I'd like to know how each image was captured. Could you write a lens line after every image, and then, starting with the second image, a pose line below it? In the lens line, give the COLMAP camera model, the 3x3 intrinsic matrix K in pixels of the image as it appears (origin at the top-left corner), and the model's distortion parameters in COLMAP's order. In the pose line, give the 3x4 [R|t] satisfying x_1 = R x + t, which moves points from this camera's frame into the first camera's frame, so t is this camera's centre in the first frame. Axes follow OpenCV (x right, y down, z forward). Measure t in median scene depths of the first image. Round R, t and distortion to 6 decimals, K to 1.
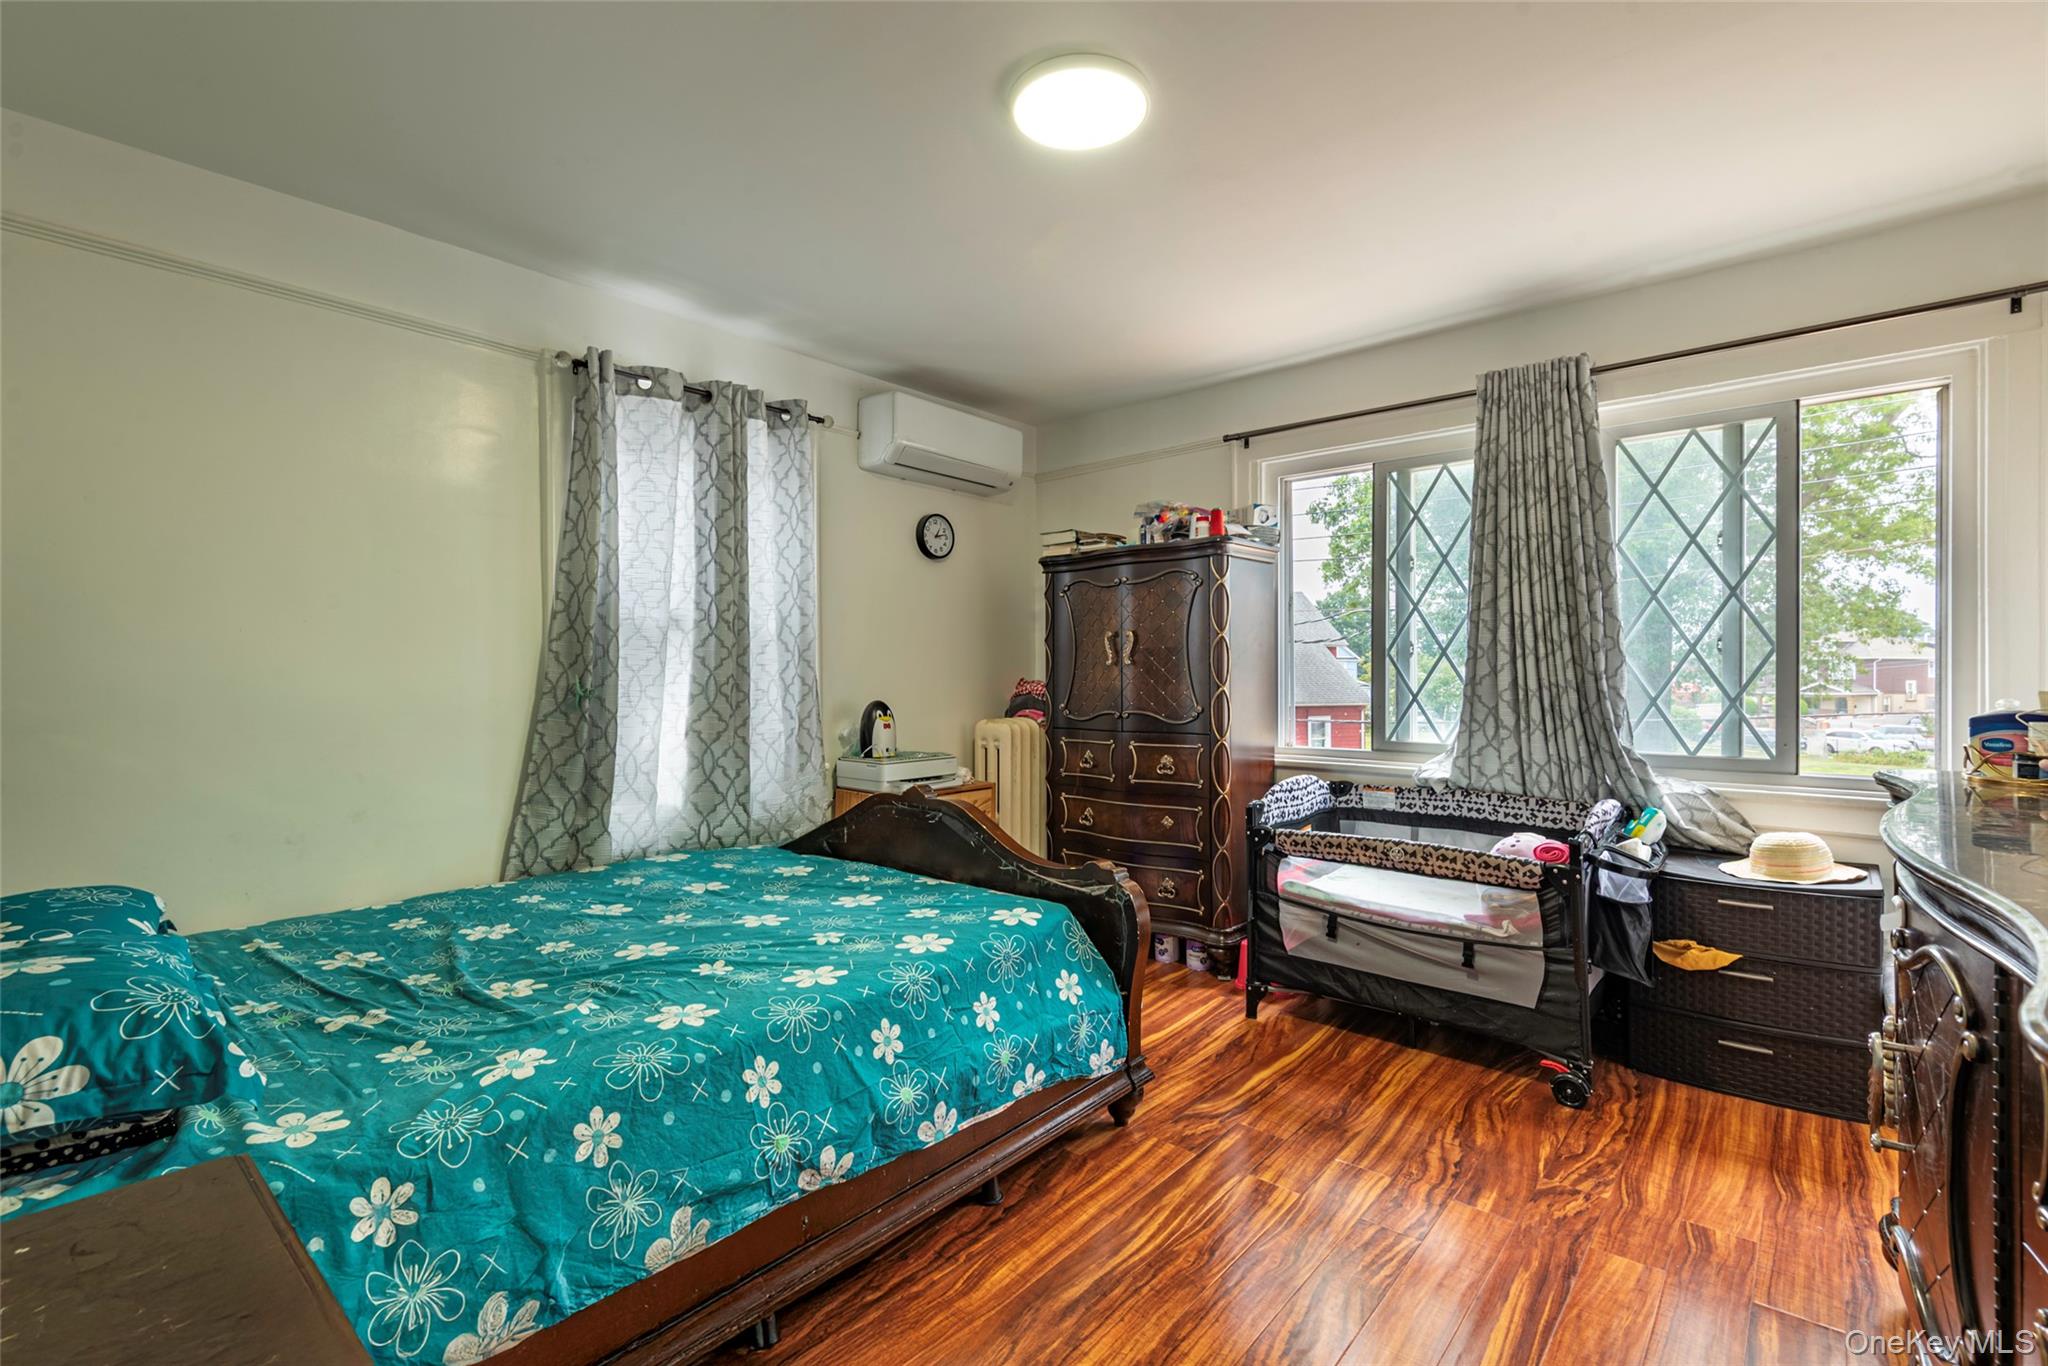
lens RADIAL K [[927.5, 0, 1027.2], [0, 927.5, 678.5], [0, 0, 1]] dist [0.045400, -0.025752]
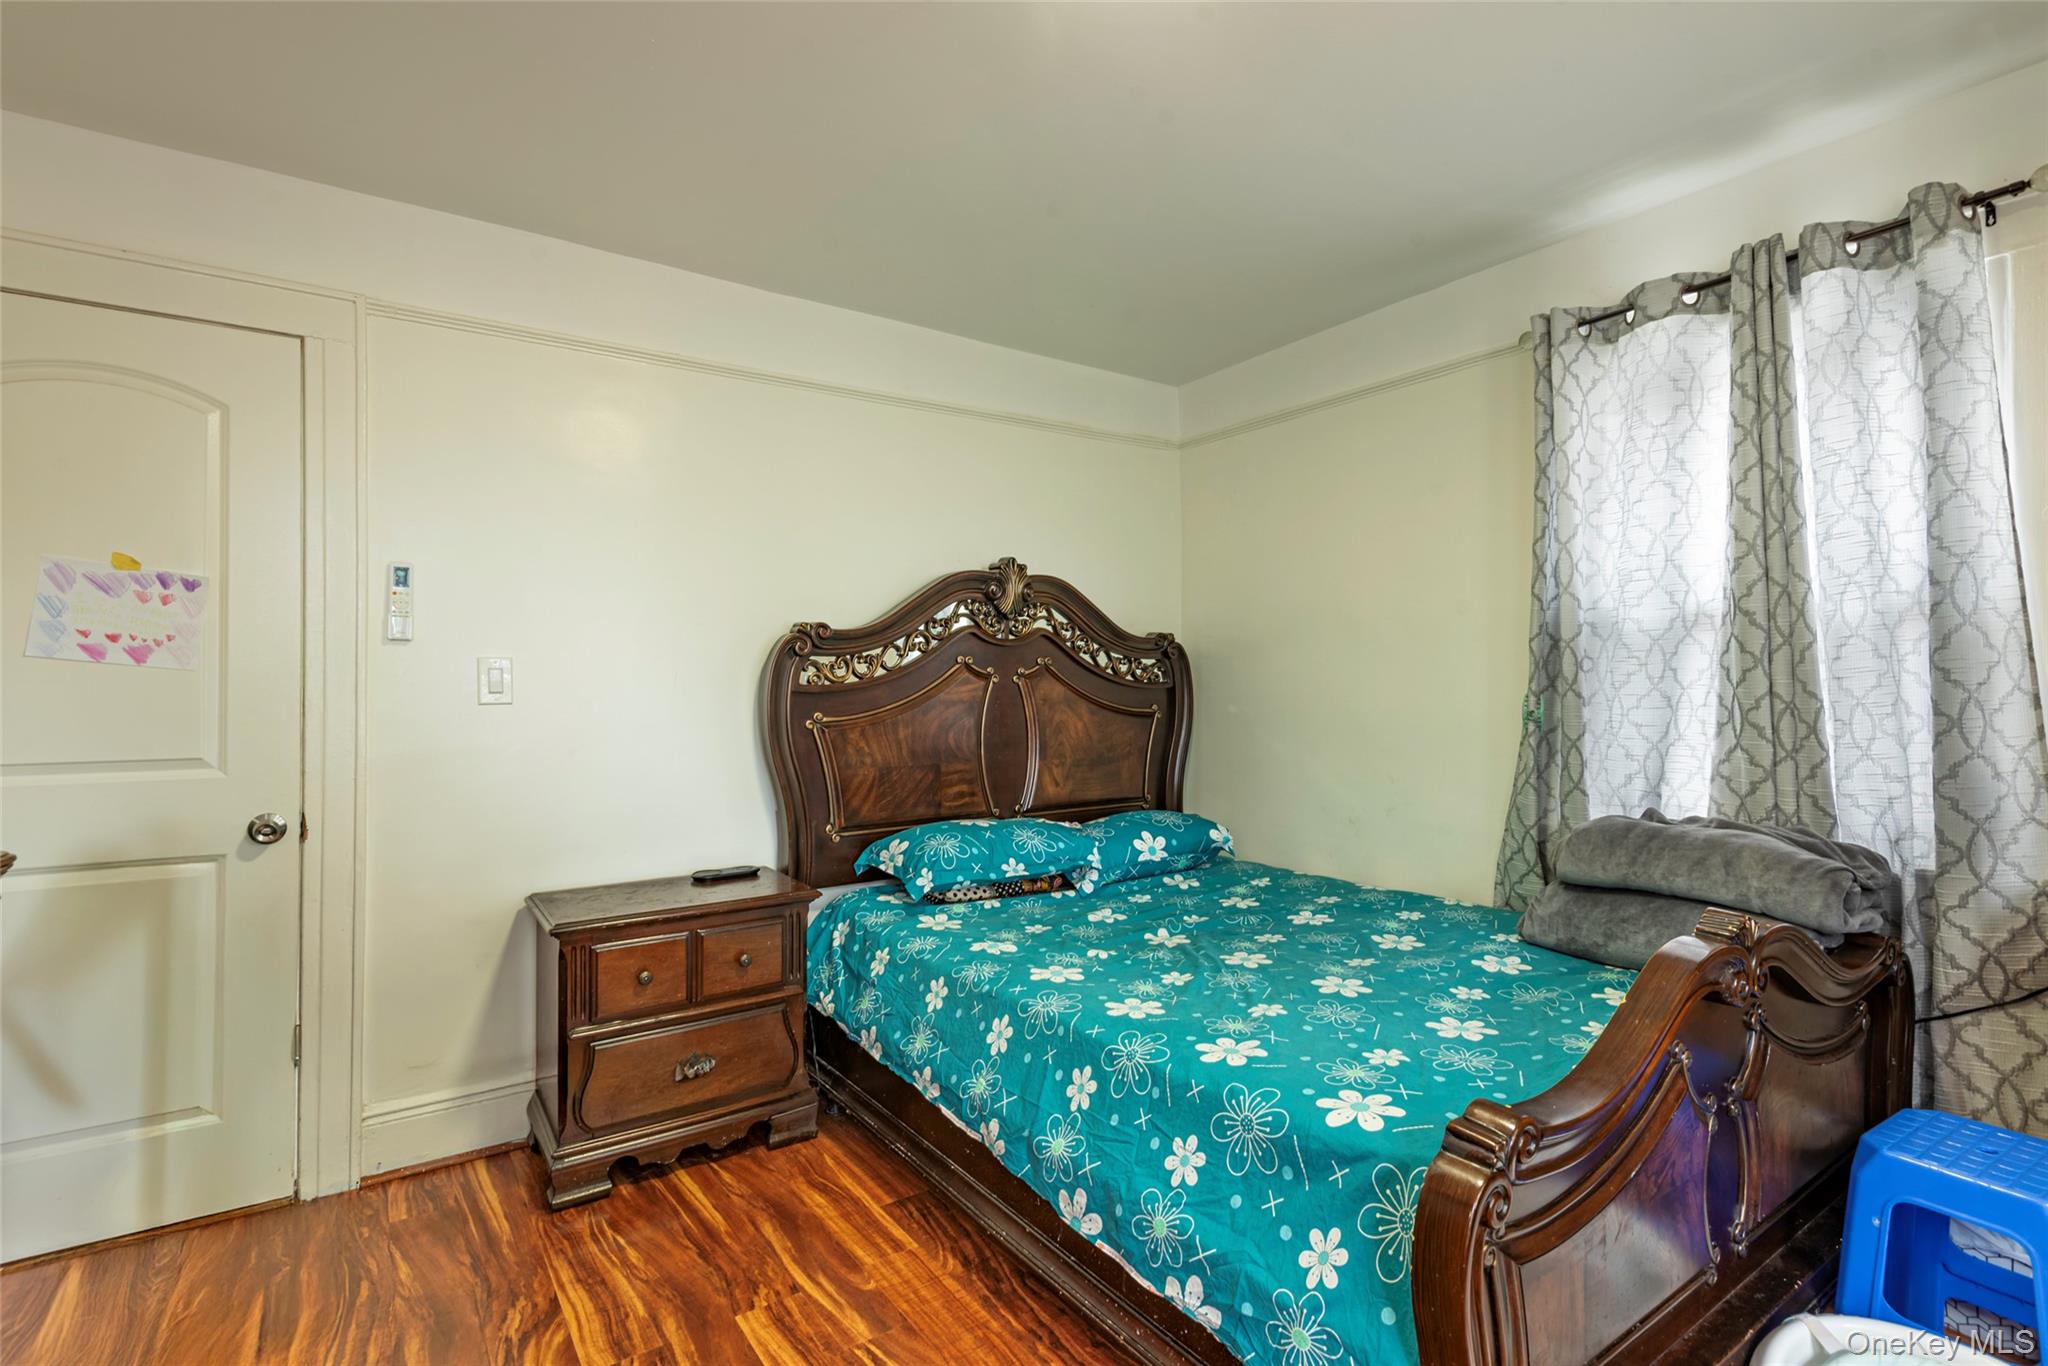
lens RADIAL K [[963.8, 0, 1023.3], [0, 963.8, 678.6], [0, 0, 1]] dist [0.043950, -0.032220]
pose [[-0.253238, -0.004735, -0.967392, 0.719644], [-0.002124, 0.999988, -0.004338, -0.017252], [0.967402, 0.000956, -0.253245, 1.056929]]
